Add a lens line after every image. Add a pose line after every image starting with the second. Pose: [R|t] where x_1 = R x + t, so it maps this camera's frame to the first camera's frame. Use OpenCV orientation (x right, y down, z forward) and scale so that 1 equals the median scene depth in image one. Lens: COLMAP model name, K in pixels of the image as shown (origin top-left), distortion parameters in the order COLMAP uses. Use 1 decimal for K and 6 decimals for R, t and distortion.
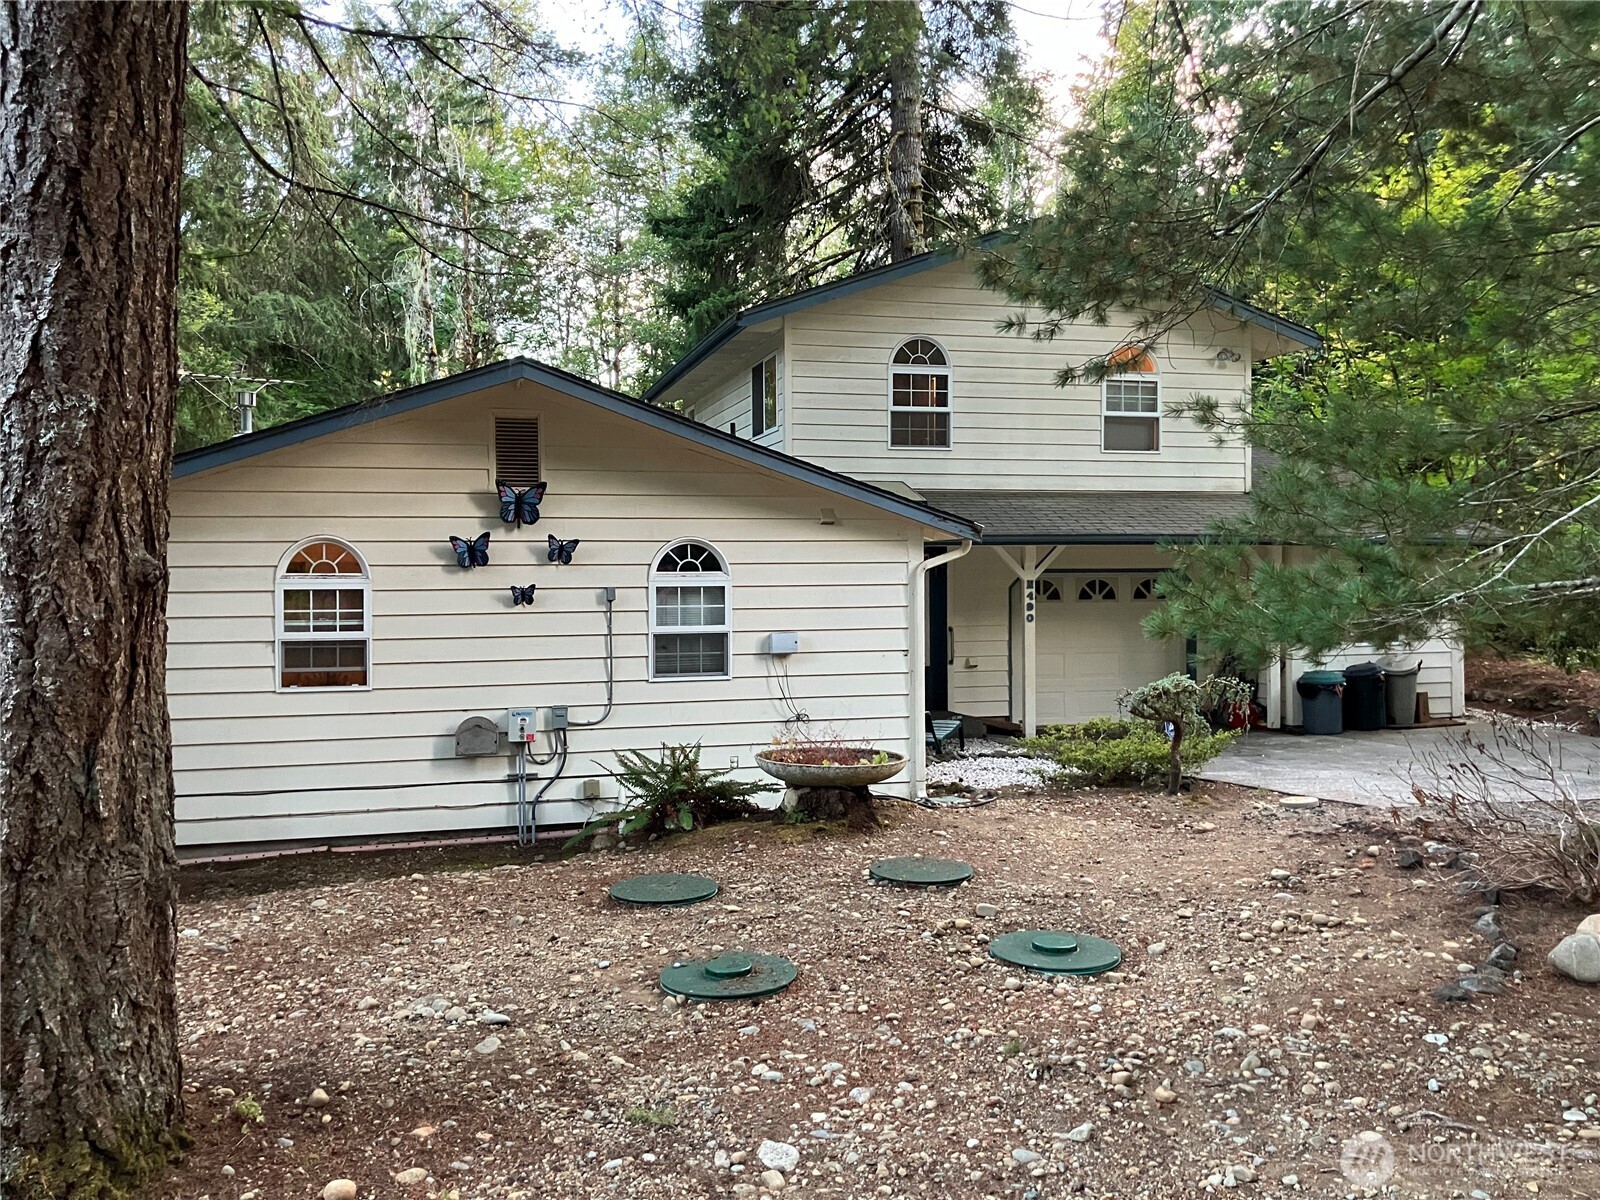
lens RADIAL K [[1315.4, 0, 801.5], [0, 1315.4, 605.0], [0, 0, 1]] dist [0.040772, -0.003602]
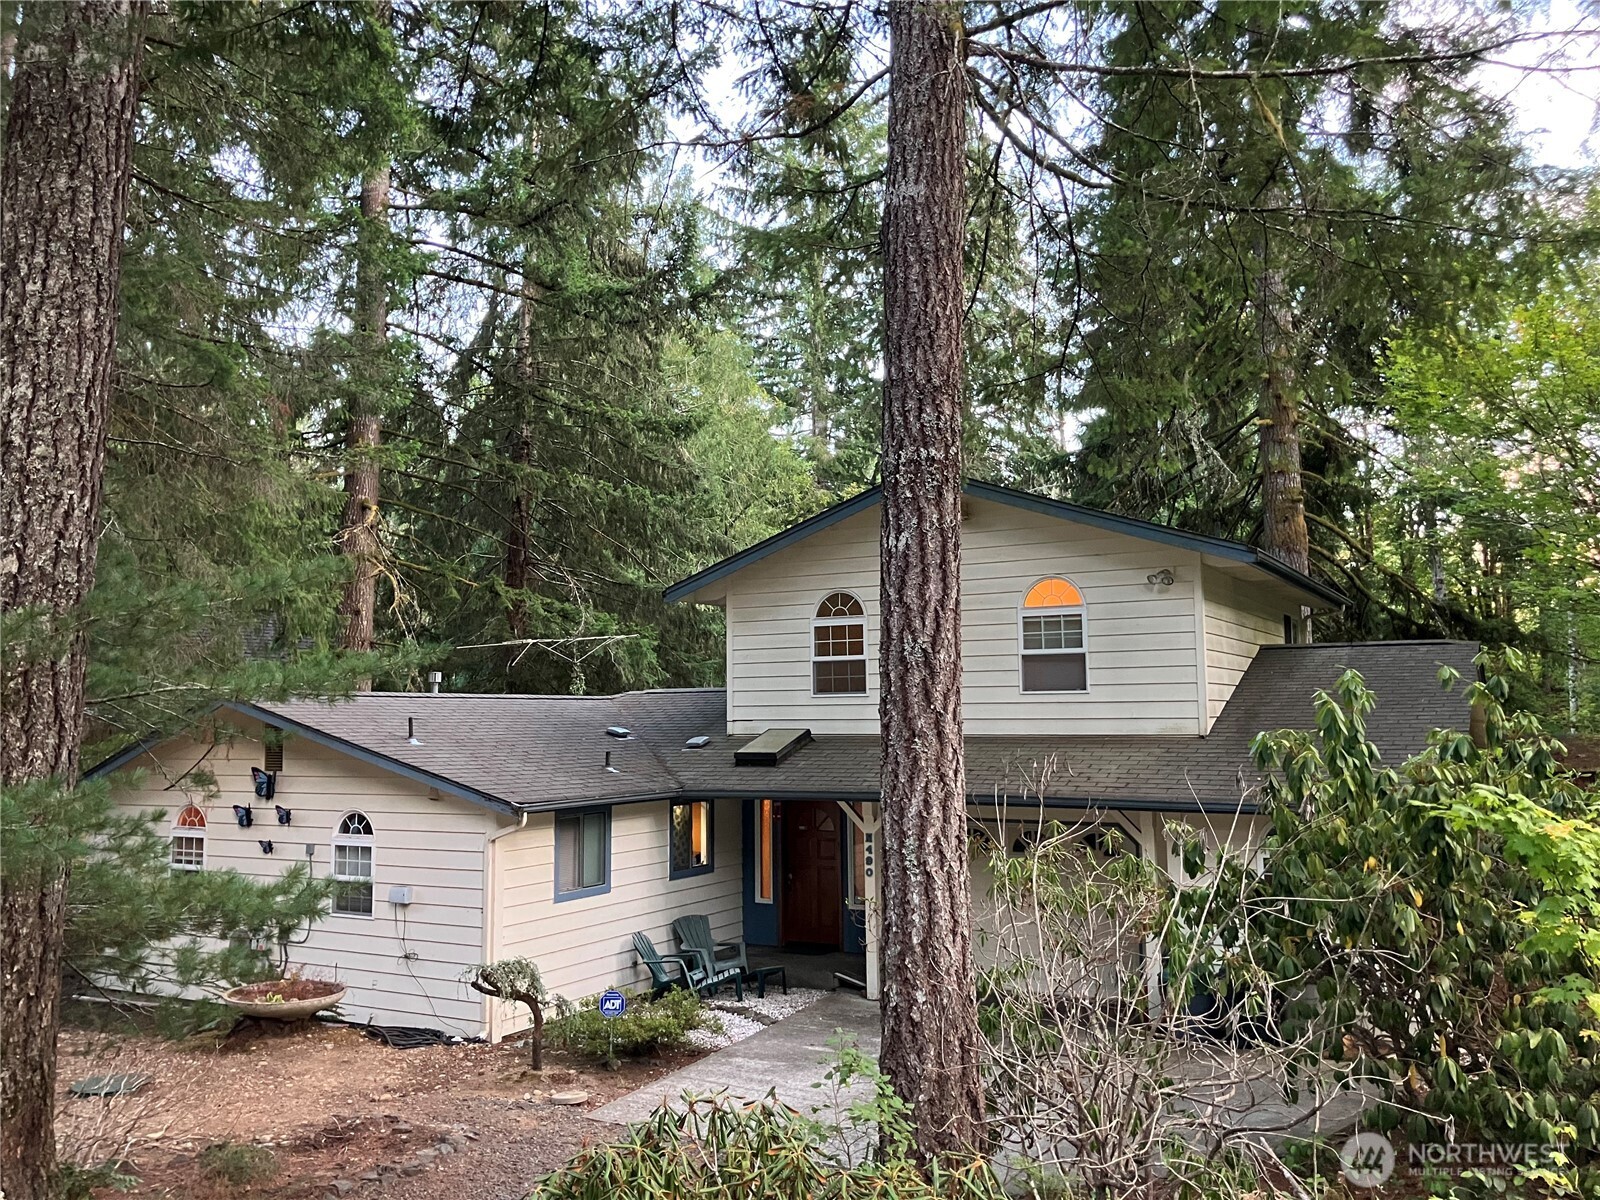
lens RADIAL K [[1315.4, 0, 801.3], [0, 1315.4, 593.7], [0, 0, 1]] dist [0.040772, -0.003602]
pose [[0.711945, -0.063805, -0.699330, 1.176293], [-0.012435, 0.994562, -0.103402, -0.133069], [0.702125, 0.082313, 0.707280, 0.338084]]
